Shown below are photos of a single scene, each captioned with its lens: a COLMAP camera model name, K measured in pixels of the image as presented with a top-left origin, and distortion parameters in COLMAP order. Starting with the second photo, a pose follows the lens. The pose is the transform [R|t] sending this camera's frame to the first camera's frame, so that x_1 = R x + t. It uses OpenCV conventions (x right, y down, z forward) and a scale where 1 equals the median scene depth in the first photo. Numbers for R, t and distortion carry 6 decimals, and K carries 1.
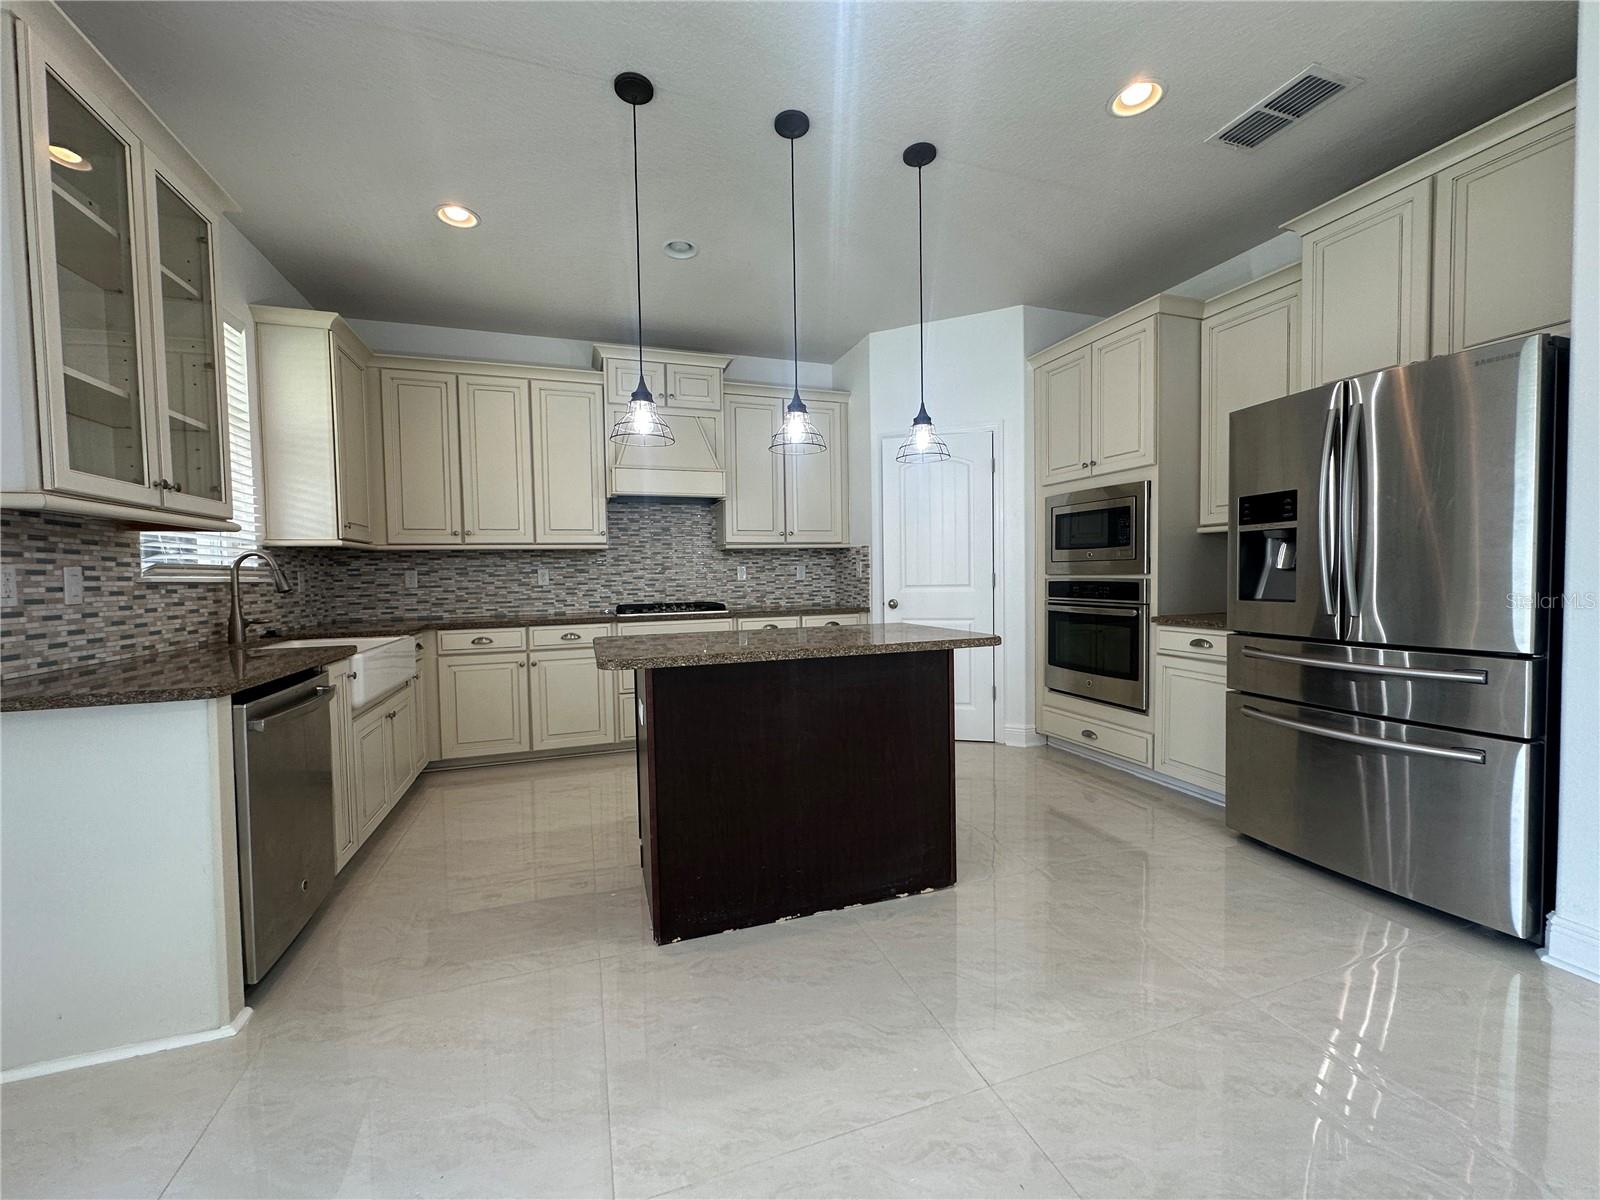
lens RADIAL K [[638.7, 0, 797.3], [0, 638.7, 600.0], [0, 0, 1]] dist [-0.002846, 0.000139]
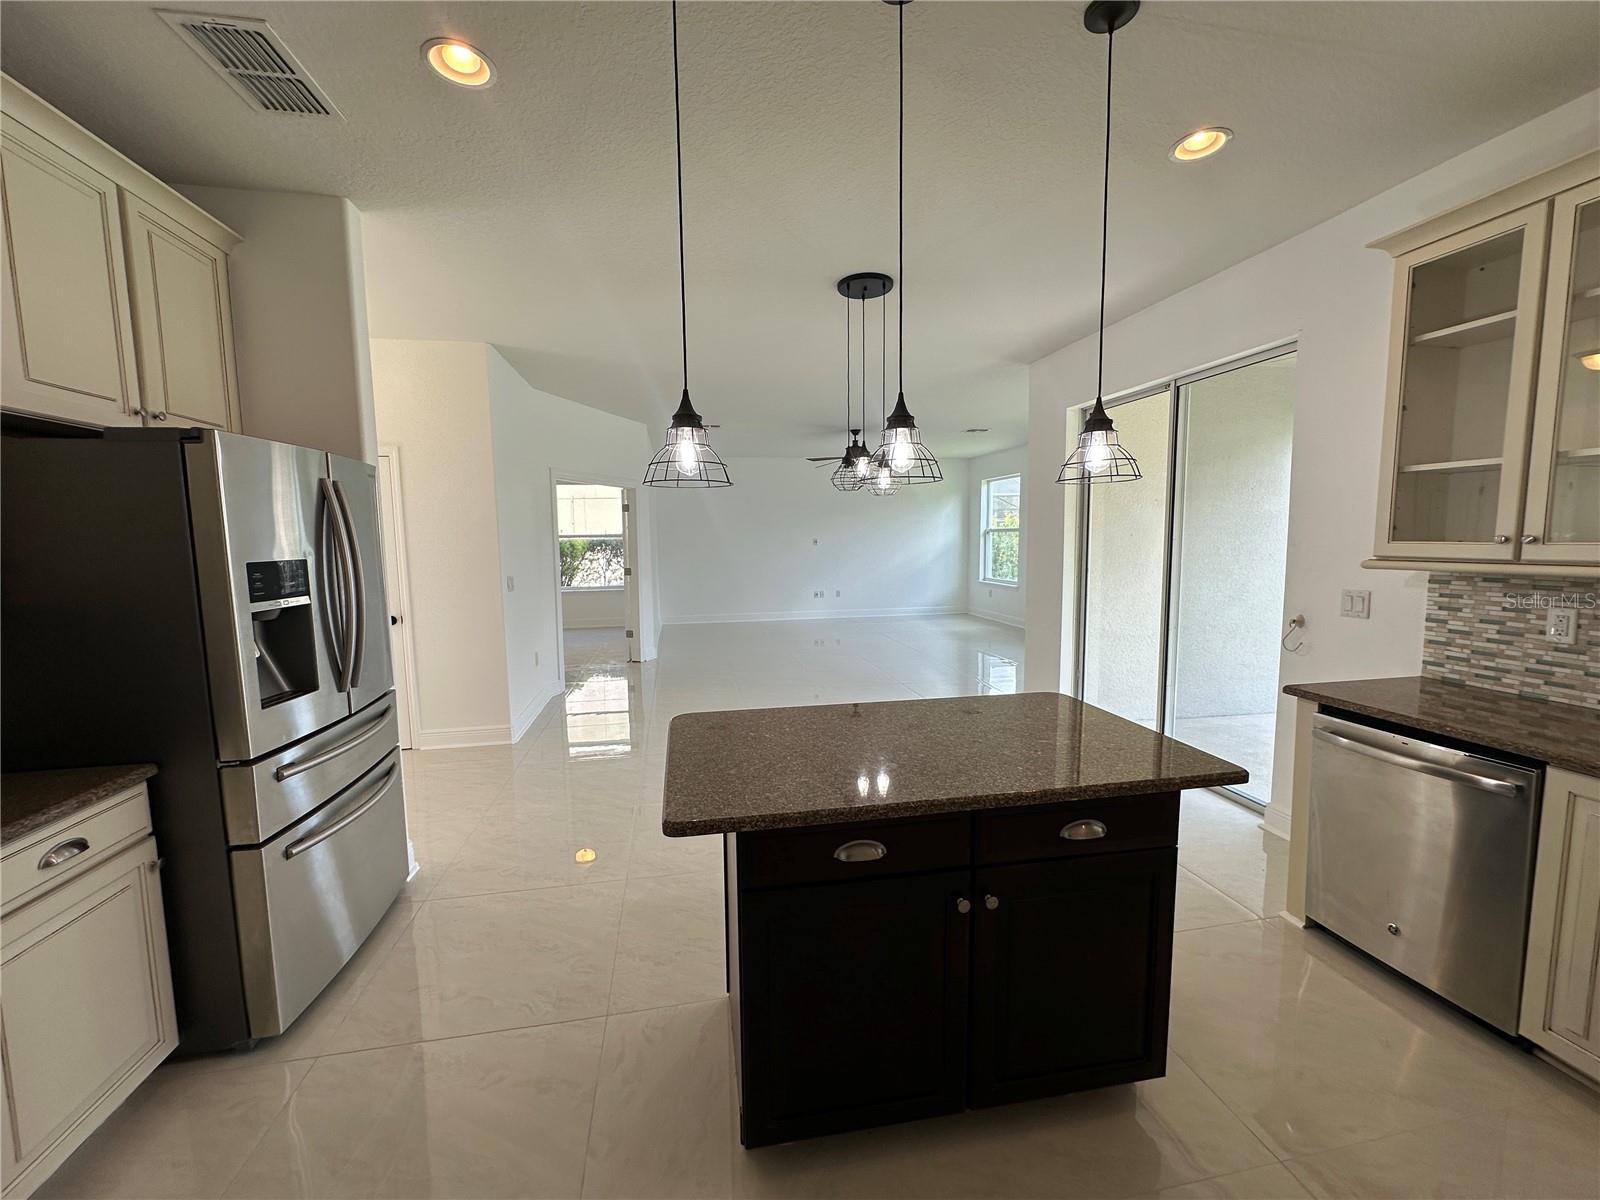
lens RADIAL K [[638.7, 0, 798.2], [0, 638.7, 591.0], [0, 0, 1]] dist [-0.002846, 0.000139]
pose [[-0.988515, 0.018208, 0.150024, 0.004525], [0.036994, 0.991667, 0.123400, -0.125121], [-0.146527, 0.127533, -0.980951, 1.027725]]
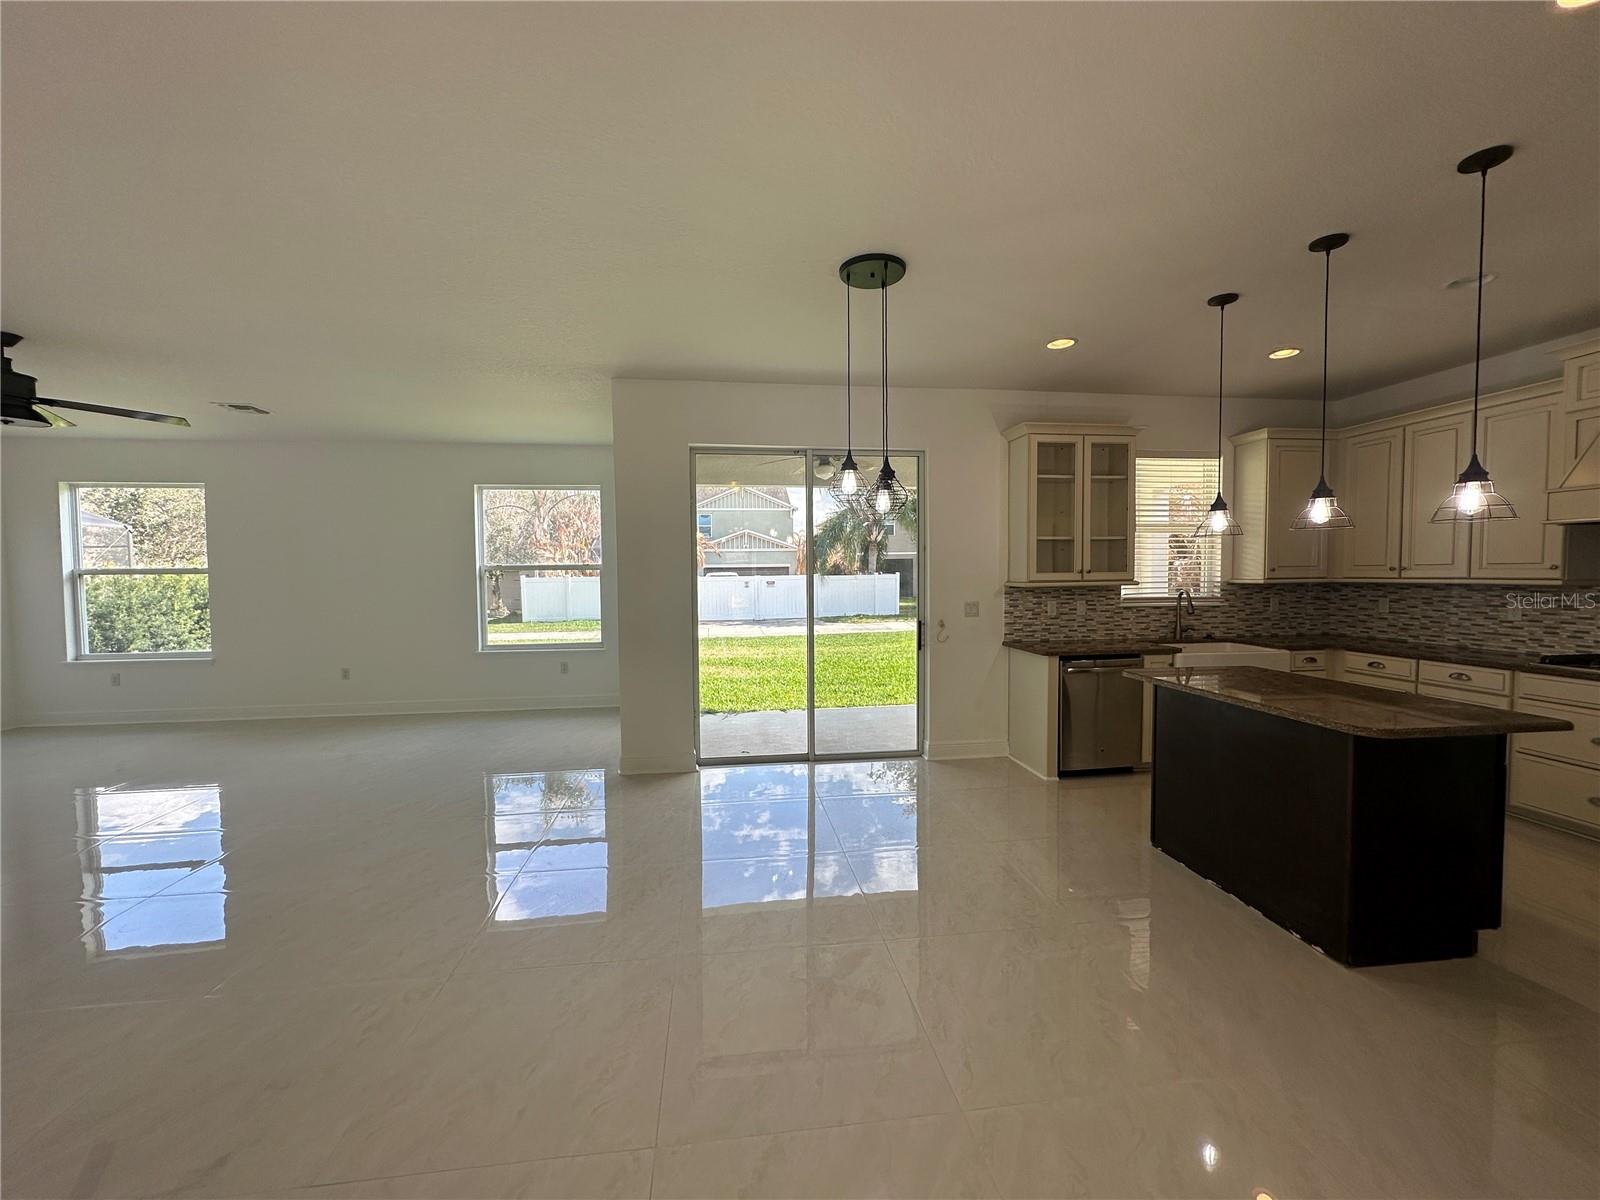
lens RADIAL K [[638.7, 0, 801.1], [0, 638.7, 594.8], [0, 0, 1]] dist [-0.002846, 0.000139]
pose [[-0.199178, 0.054566, -0.978443, 0.782017], [-0.026868, 0.997769, 0.061114, -0.098803], [0.979595, 0.038462, -0.197268, 0.194443]]
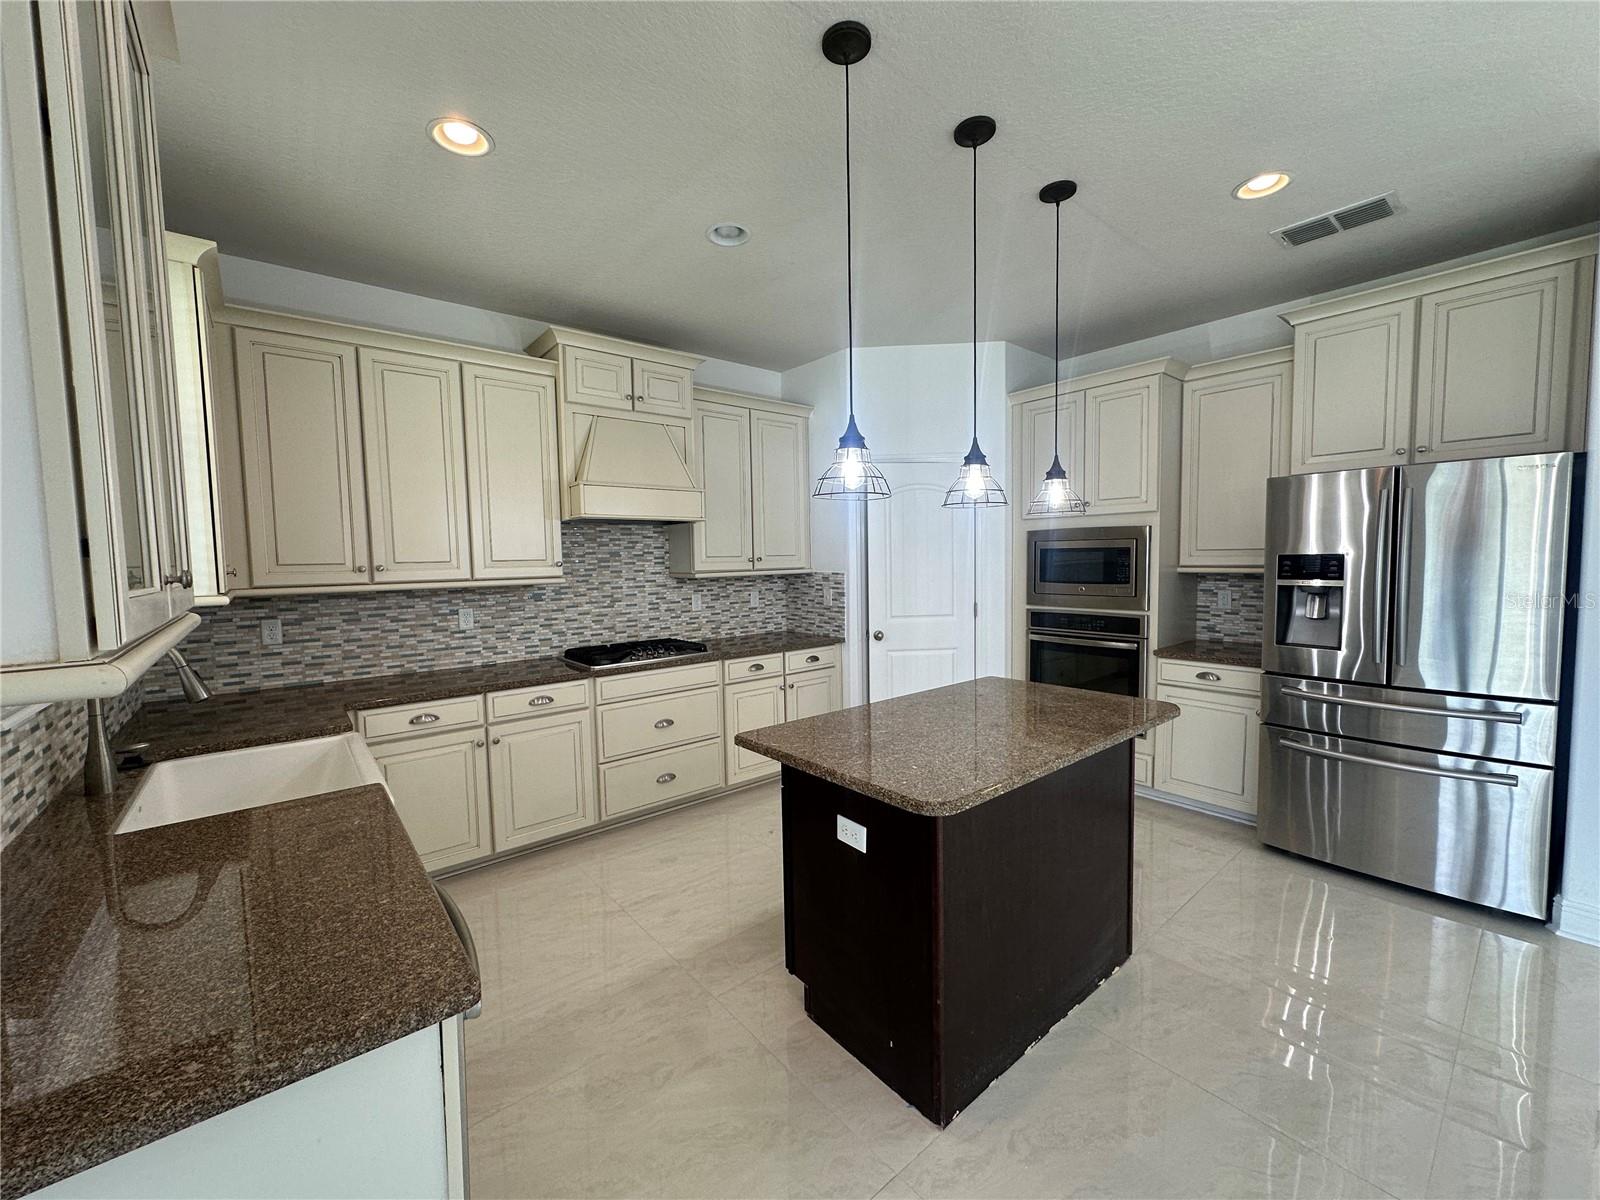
lens RADIAL K [[638.7, 0, 799.4], [0, 638.7, 599.9], [0, 0, 1]] dist [-0.002846, 0.000139]
pose [[0.936390, -0.023338, 0.350184, -0.323787], [0.016666, 0.999618, 0.022054, -0.077106], [-0.350565, -0.014815, 0.936421, 0.153303]]
